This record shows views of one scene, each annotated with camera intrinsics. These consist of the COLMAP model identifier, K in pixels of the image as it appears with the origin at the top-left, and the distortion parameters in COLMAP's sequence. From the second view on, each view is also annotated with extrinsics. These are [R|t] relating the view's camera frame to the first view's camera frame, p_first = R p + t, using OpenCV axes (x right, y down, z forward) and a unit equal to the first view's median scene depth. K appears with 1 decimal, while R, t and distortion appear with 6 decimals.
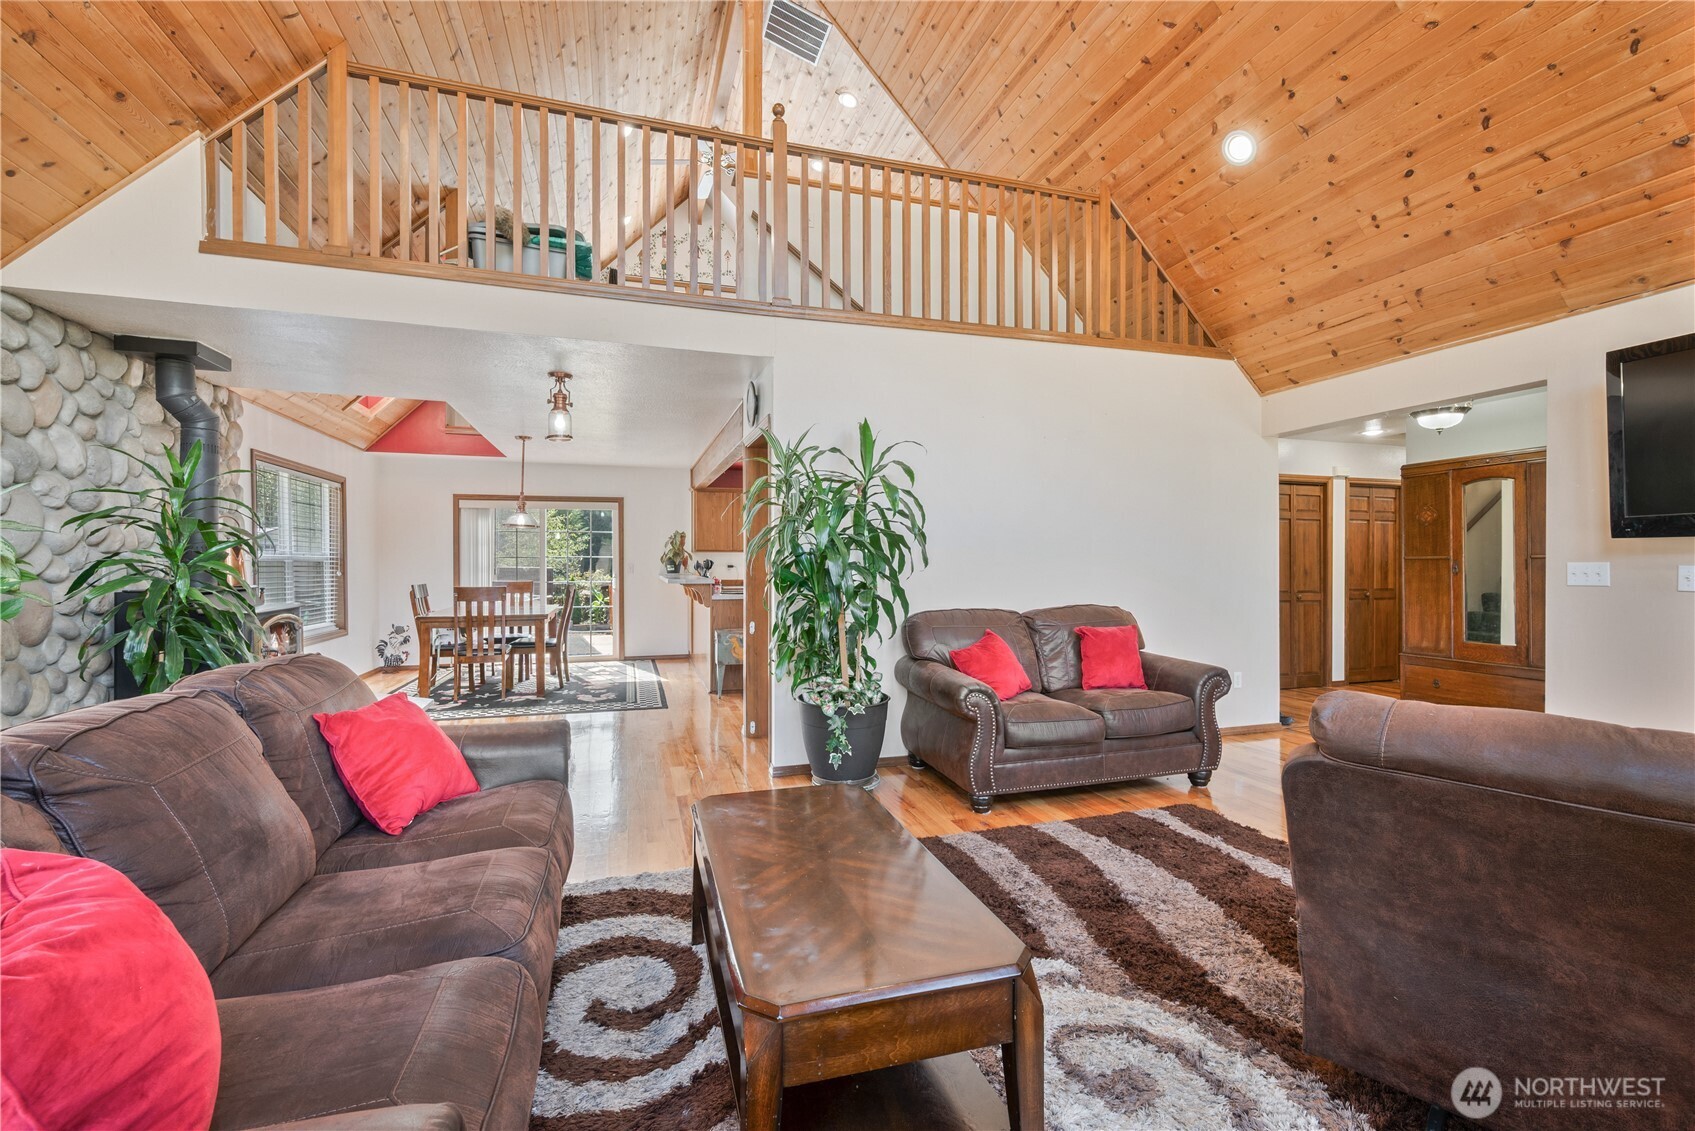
lens RADIAL K [[728.8, 0, 847.5], [0, 728.8, 565.5], [0, 0, 1]] dist [0.000239, 0.000063]
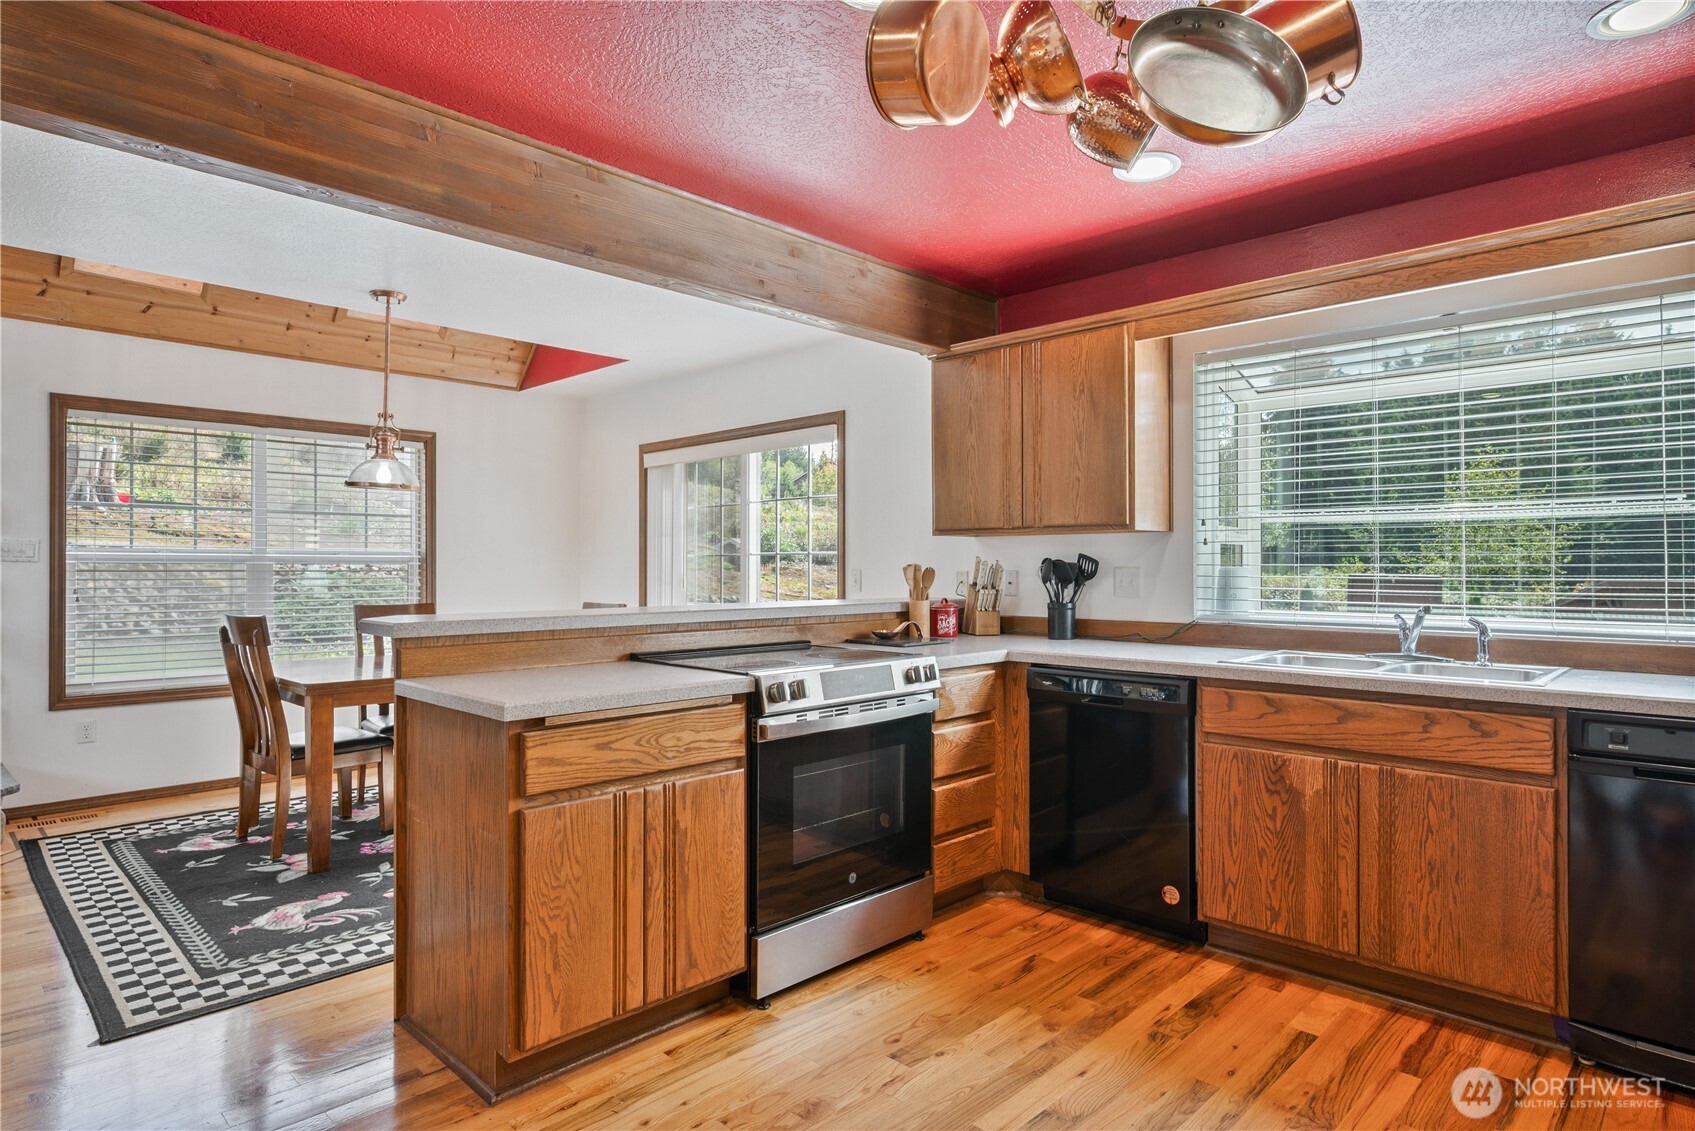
lens RADIAL K [[936.5, 0, 847.5], [0, 936.5, 565.5], [0, 0, 1]] dist [0.001670, -0.000741]
pose [[0.479507, 0.000156, -0.877538, 0.209777], [-0.005024, 0.999984, -0.002568, -0.003369], [0.877524, 0.005640, 0.479500, 0.934157]]
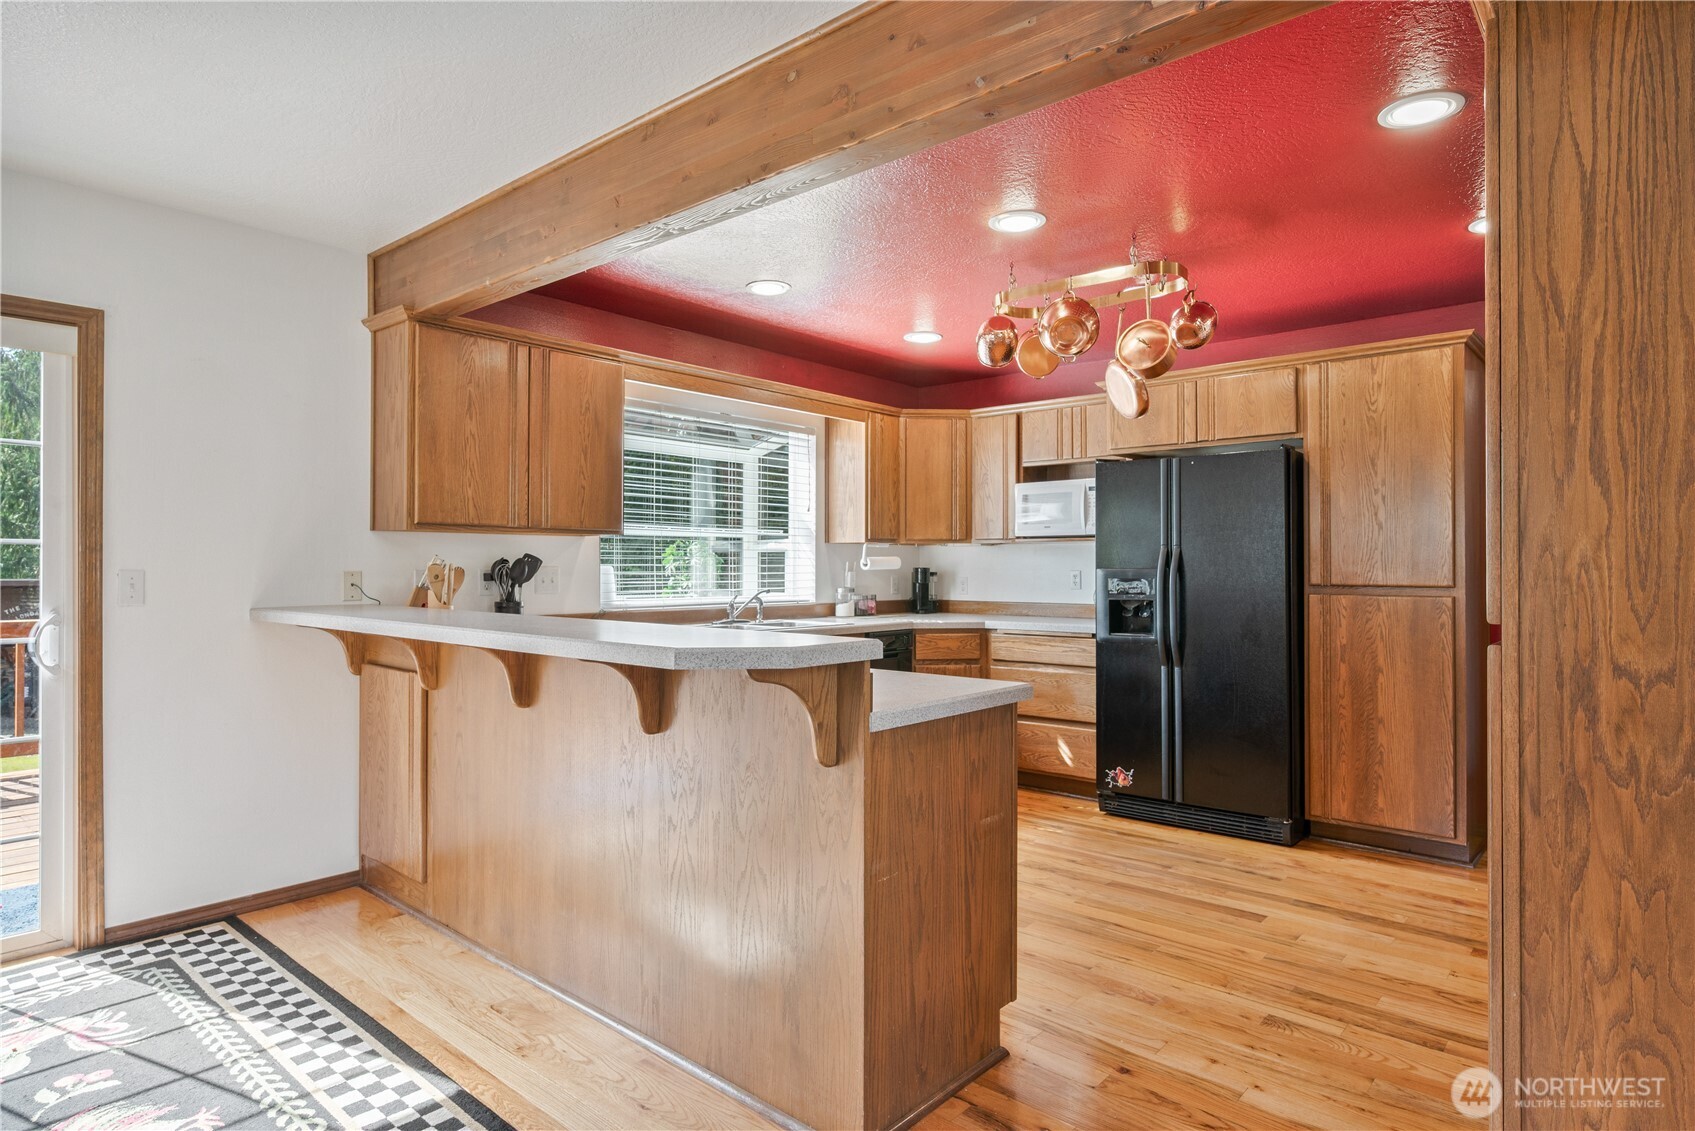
lens RADIAL K [[936.5, 0, 847.5], [0, 936.5, 565.5], [0, 0, 1]] dist [0.001670, -0.000741]
pose [[0.849249, 0.002761, 0.527985, -0.325464], [0.000577, 0.999981, -0.006157, -0.001456], [-0.527992, 0.005534, 0.849232, 0.730167]]
